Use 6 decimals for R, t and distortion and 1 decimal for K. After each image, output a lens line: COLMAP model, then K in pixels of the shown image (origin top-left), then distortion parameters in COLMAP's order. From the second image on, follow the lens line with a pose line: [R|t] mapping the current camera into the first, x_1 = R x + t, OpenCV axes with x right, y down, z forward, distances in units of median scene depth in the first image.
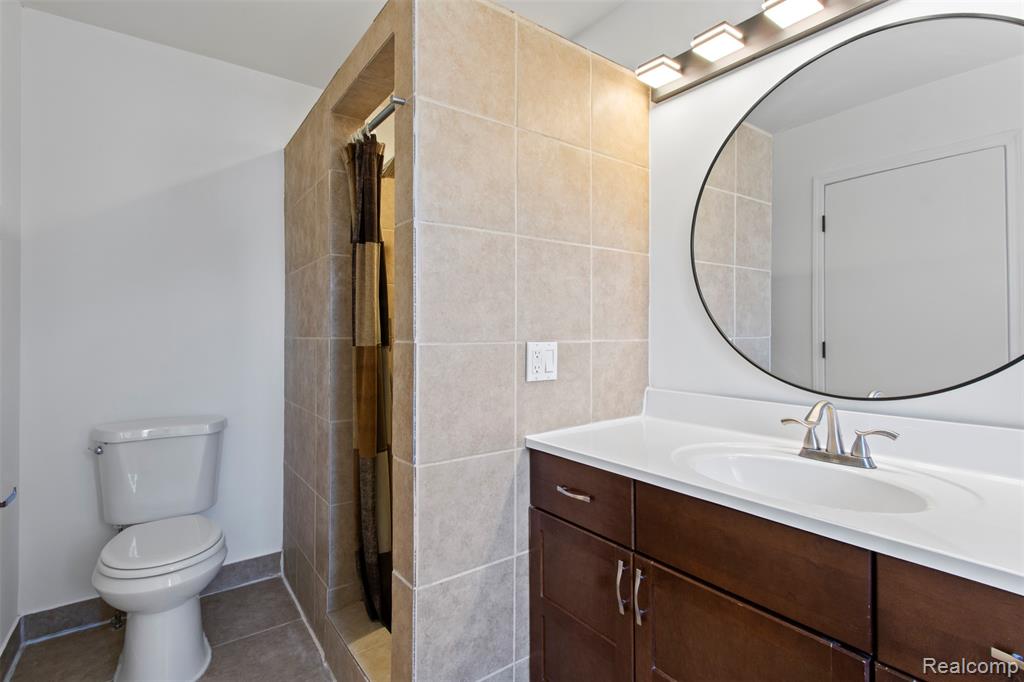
lens RADIAL K [[491.6, 0, 512.0], [0, 491.6, 341.0], [0, 0, 1]] dist [0.000700, 0.000180]
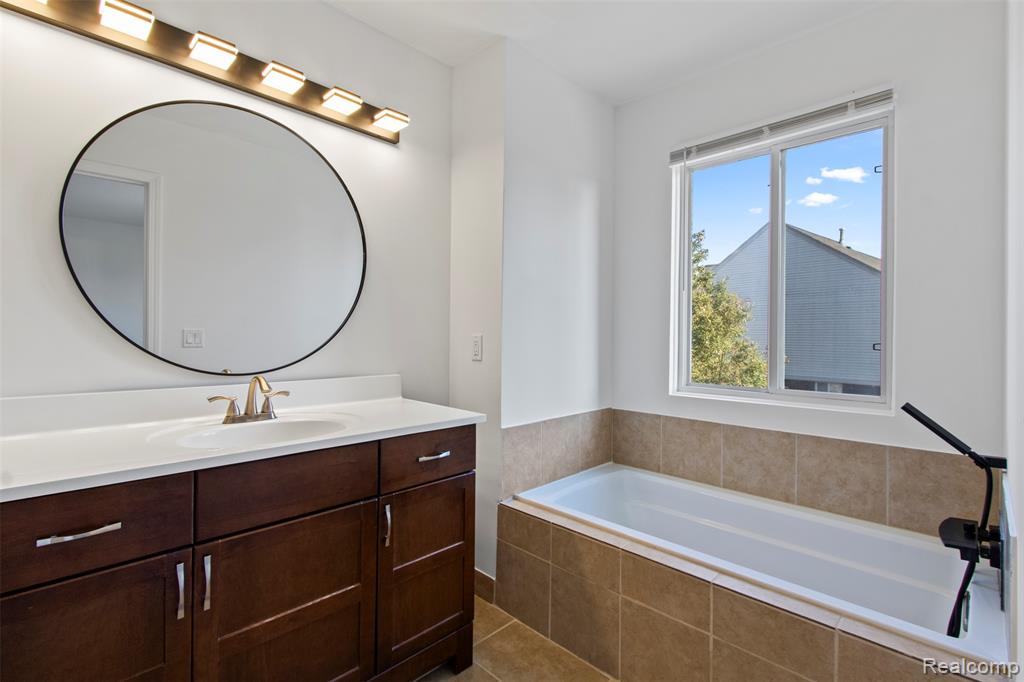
lens RADIAL K [[471.5, 0, 512.0], [0, 471.5, 341.0], [0, 0, 1]] dist [0.001444, -0.000129]
pose [[-0.163454, -0.017789, 0.986391, -0.773803], [0.000369, 0.999836, 0.018093, 0.001048], [-0.986551, 0.003321, -0.163421, 0.514977]]
